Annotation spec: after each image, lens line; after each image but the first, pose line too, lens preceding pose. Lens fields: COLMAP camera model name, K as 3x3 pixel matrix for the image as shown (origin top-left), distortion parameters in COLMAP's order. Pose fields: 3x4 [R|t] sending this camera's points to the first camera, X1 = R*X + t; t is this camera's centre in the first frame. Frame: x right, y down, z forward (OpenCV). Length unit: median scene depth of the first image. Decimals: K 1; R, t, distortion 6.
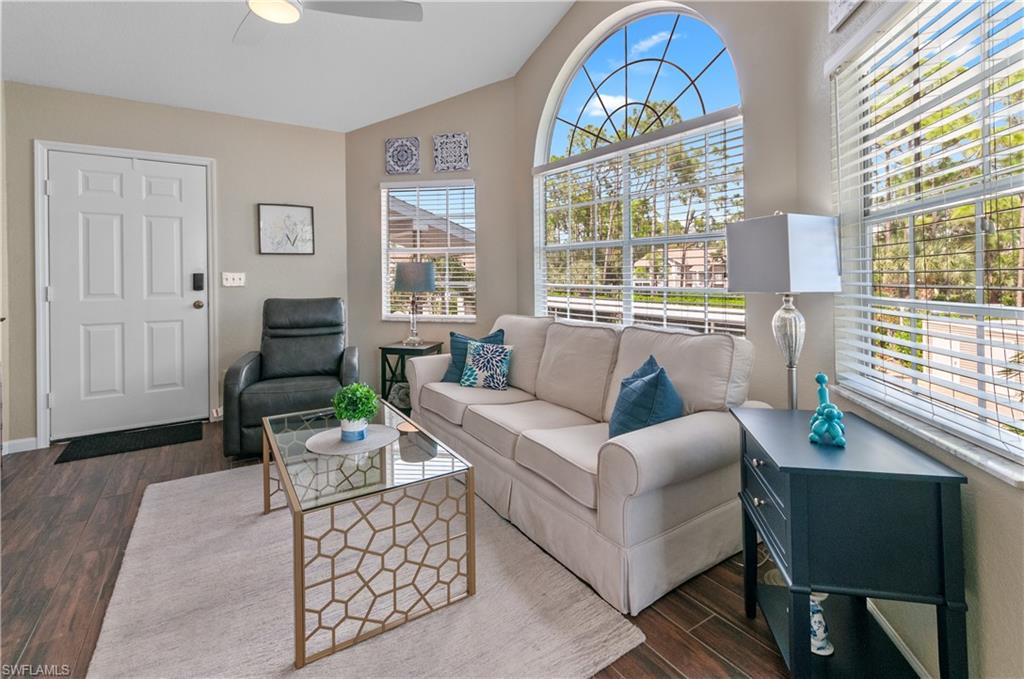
lens RADIAL K [[485.1, 0, 517.3], [0, 485.1, 271.3], [0, 0, 1]] dist [0.003184, 0.000545]
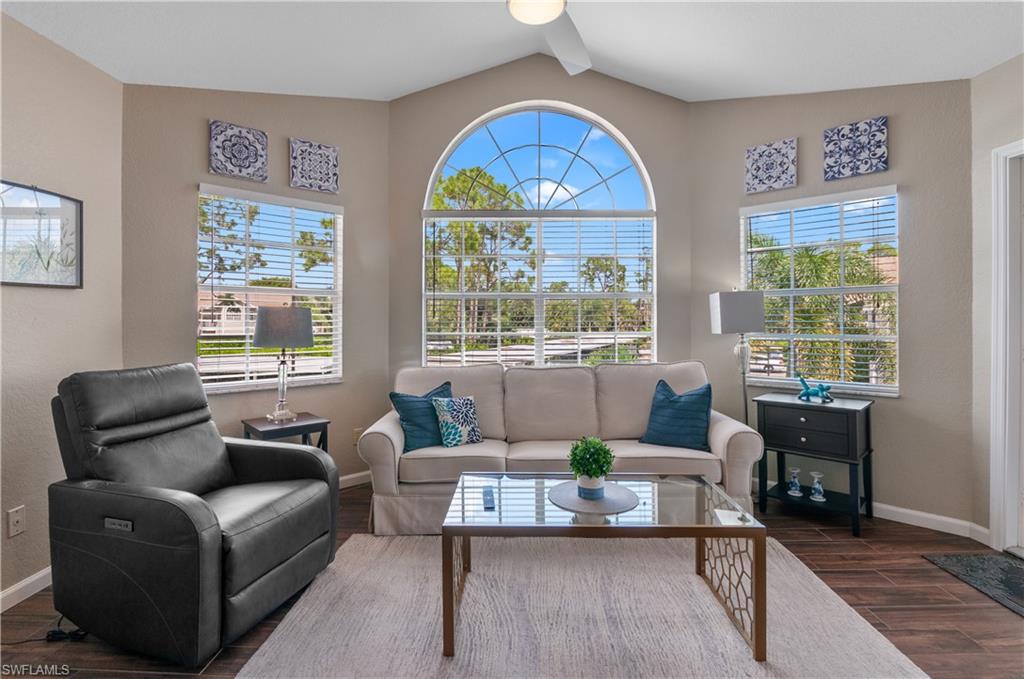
lens RADIAL K [[495.8, 0, 502.9], [0, 495.8, 313.4], [0, 0, 1]] dist [-0.002245, -0.000561]
pose [[0.562234, 0.008083, 0.826939, -0.675423], [-0.006162, 0.999965, -0.005584, -0.006828], [-0.826955, -0.001956, 0.562264, 0.325953]]
